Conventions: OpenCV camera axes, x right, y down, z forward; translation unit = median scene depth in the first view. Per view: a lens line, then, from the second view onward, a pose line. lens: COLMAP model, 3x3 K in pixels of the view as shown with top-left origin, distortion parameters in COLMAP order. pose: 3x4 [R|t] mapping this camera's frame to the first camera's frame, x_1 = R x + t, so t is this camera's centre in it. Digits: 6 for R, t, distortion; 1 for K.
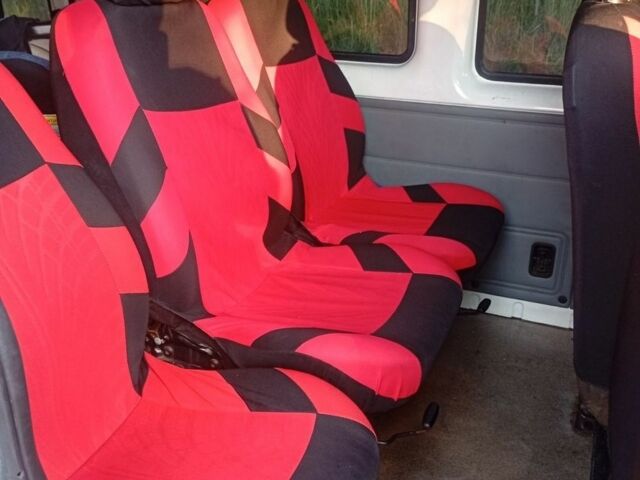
lens RADIAL K [[707.6, 0, 320.0], [0, 707.6, 238.2], [0, 0, 1]] dist [0.055870, -0.022936]
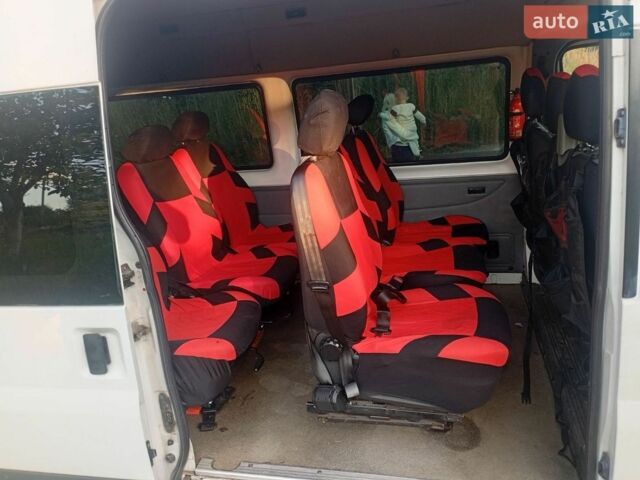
lens RADIAL K [[707.6, 0, 320.0], [0, 707.6, 238.2], [0, 0, 1]] dist [0.055870, -0.022936]
pose [[0.987535, -0.144713, 0.061913, 0.129244], [0.151805, 0.979604, -0.131649, 0.307271], [-0.041599, 0.139406, 0.989361, -1.262078]]
